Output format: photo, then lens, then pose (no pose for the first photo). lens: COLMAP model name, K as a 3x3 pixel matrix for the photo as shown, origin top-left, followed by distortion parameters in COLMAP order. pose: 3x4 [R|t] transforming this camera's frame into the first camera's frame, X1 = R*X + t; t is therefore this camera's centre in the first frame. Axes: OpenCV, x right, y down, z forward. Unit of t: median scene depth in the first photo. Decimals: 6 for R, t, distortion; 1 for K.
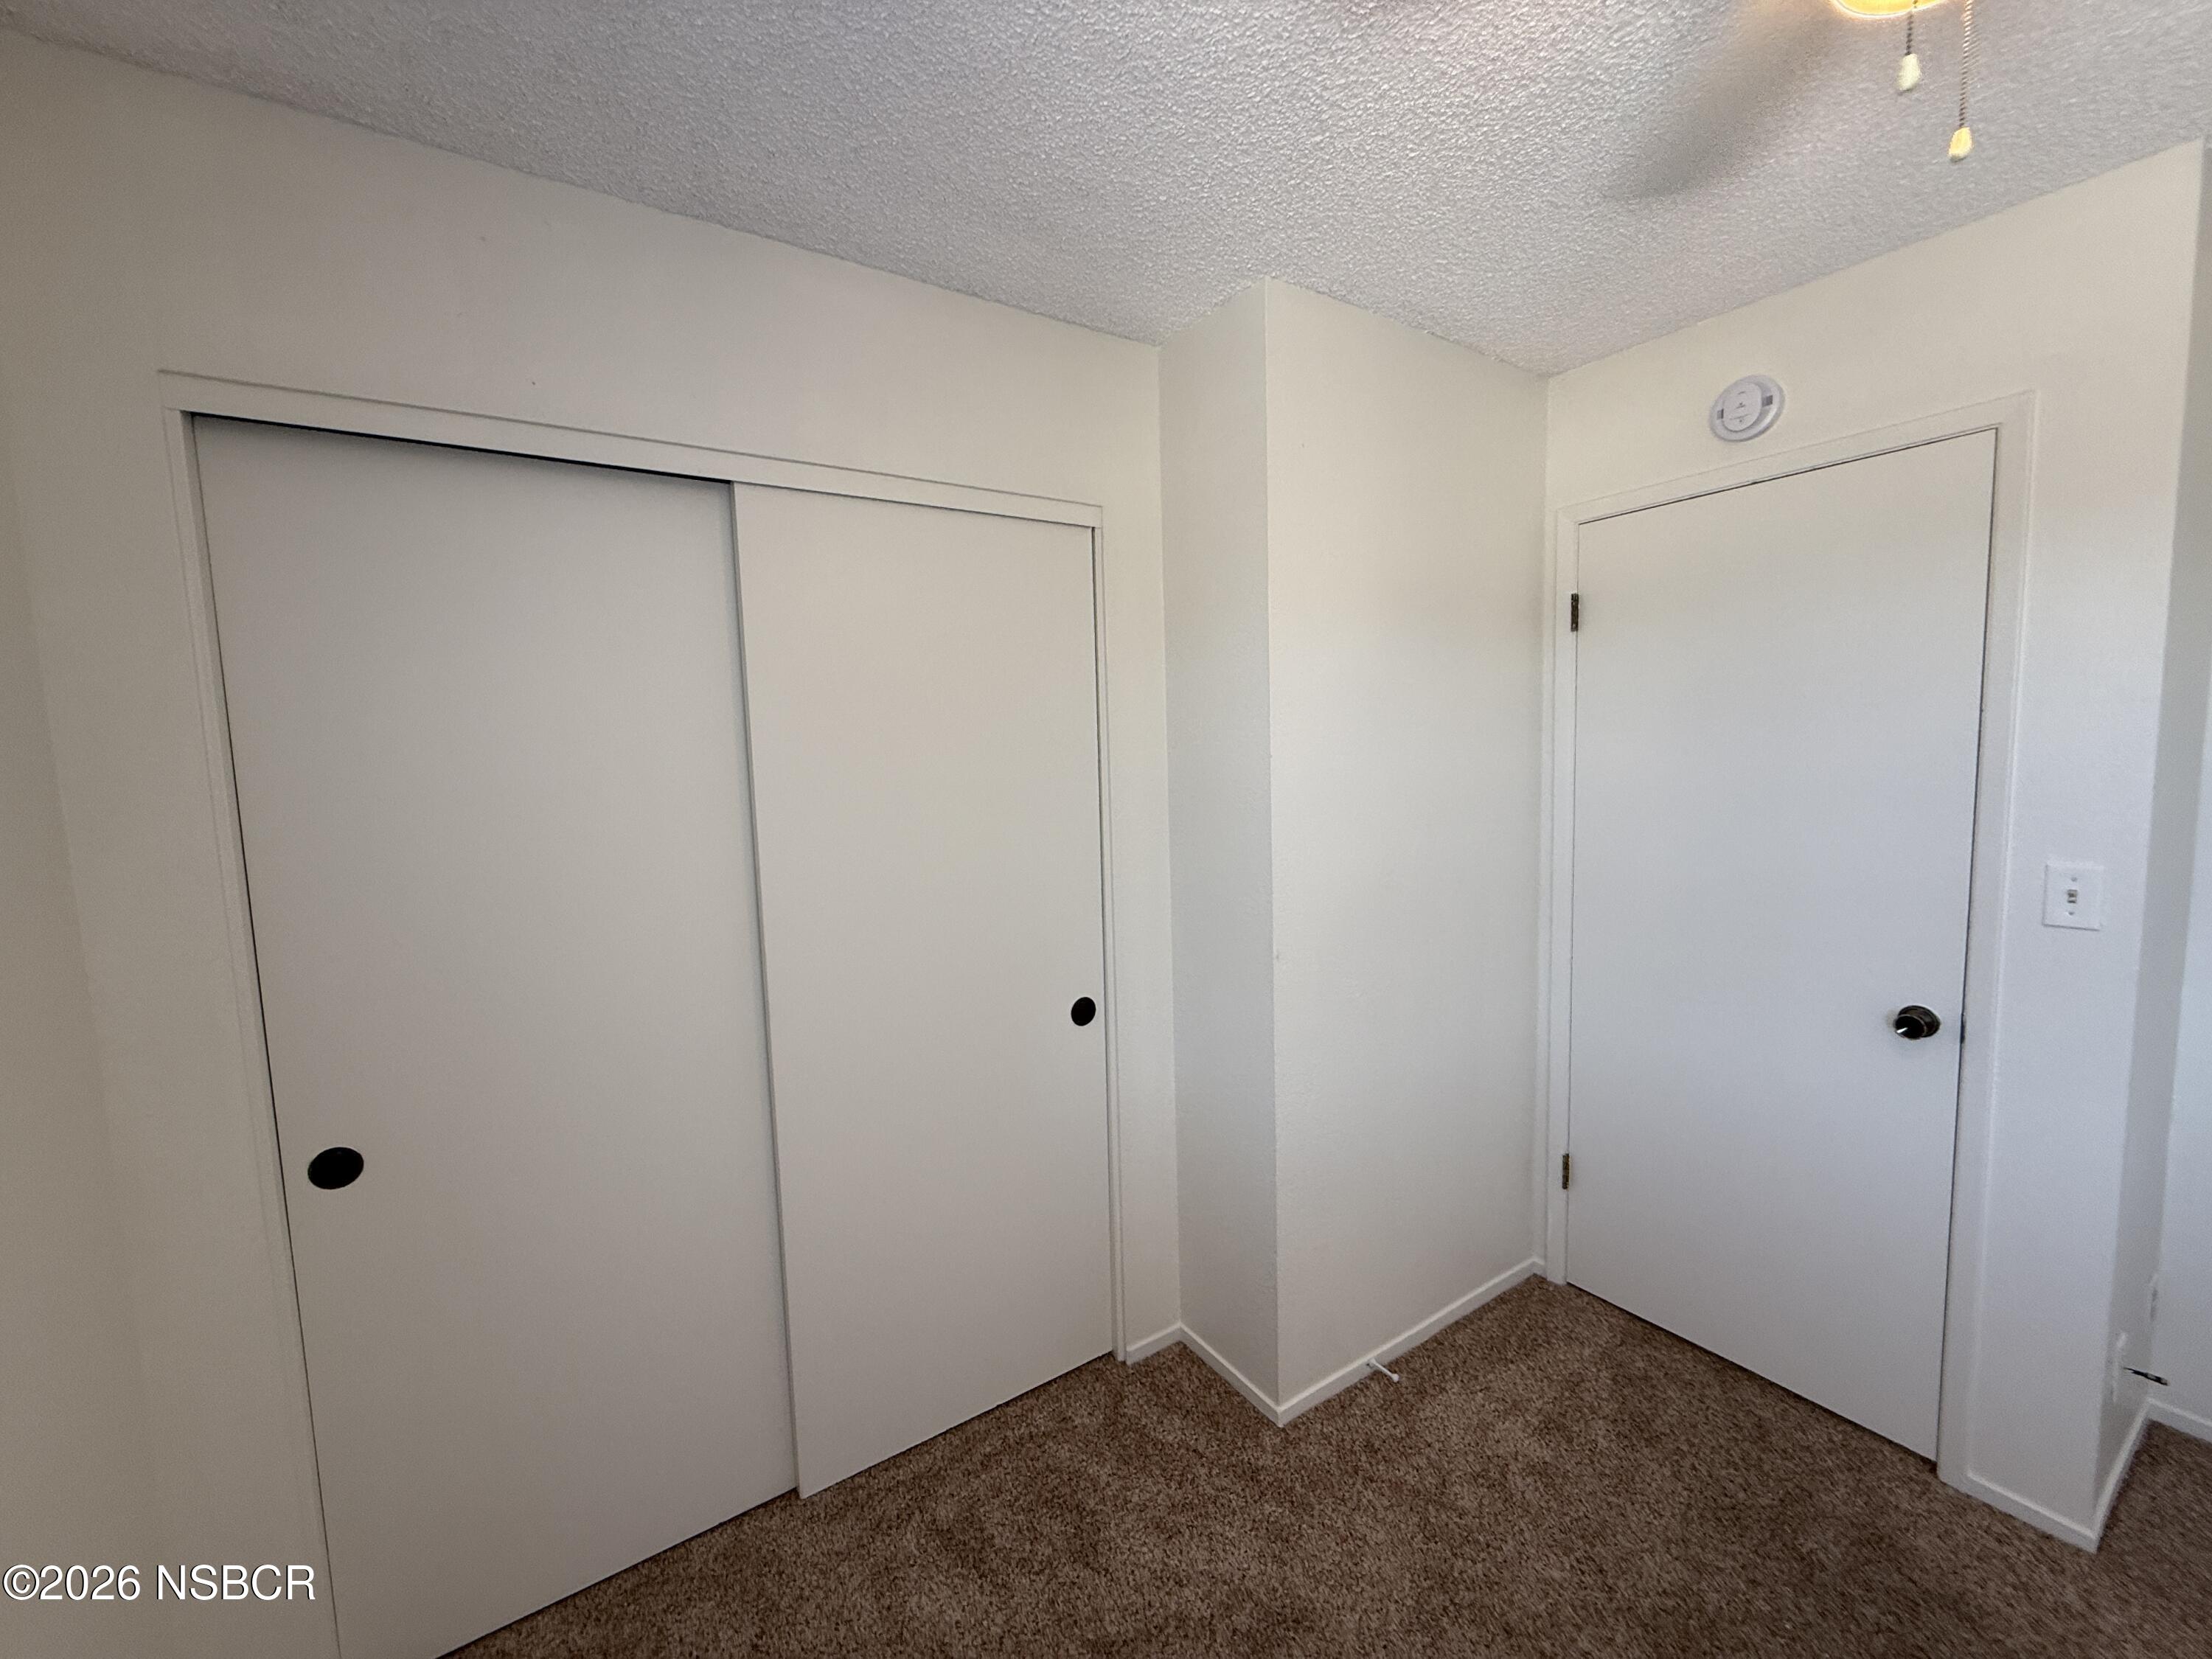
lens RADIAL K [[880.3, 0, 1103.4], [0, 880.3, 827.5], [0, 0, 1]] dist [0.000062, 0.000052]
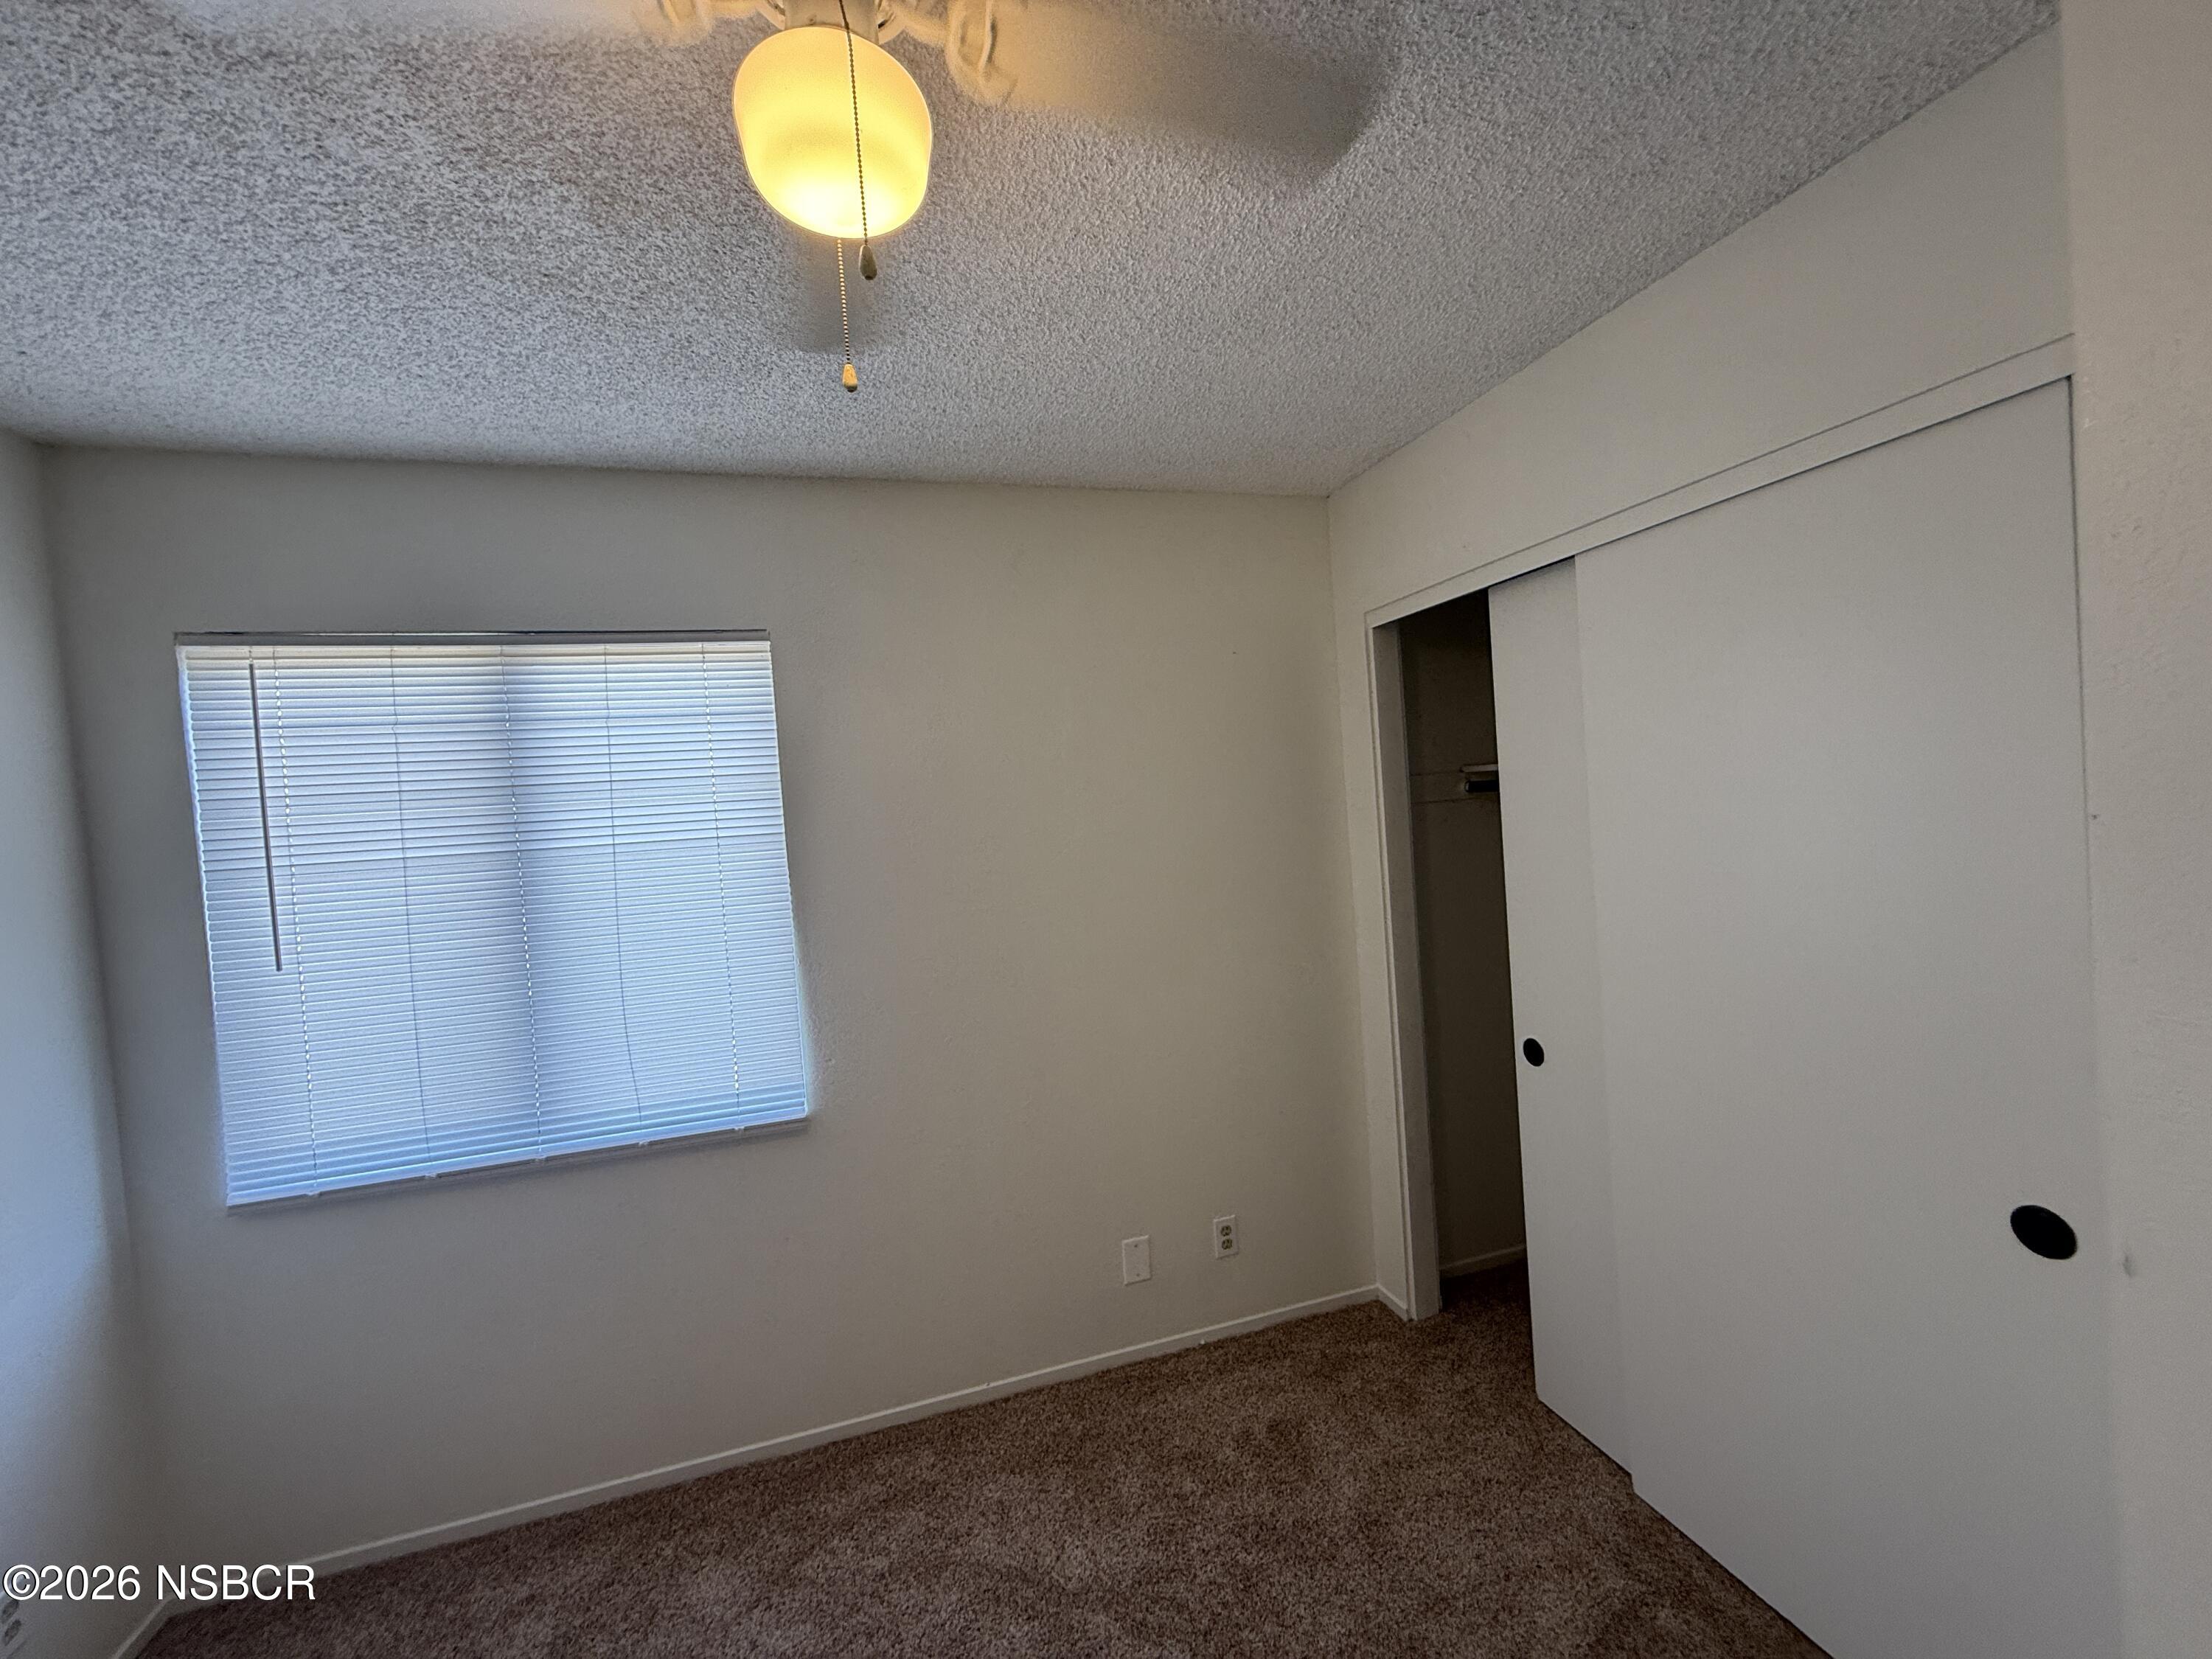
lens RADIAL K [[880.3, 0, 1103.4], [0, 880.3, 827.5], [0, 0, 1]] dist [0.000062, 0.000052]
pose [[-0.283909, 0.066239, -0.956561, 0.846033], [-0.010621, 0.997333, 0.072215, -0.104286], [0.958792, 0.030662, -0.282448, 0.709799]]
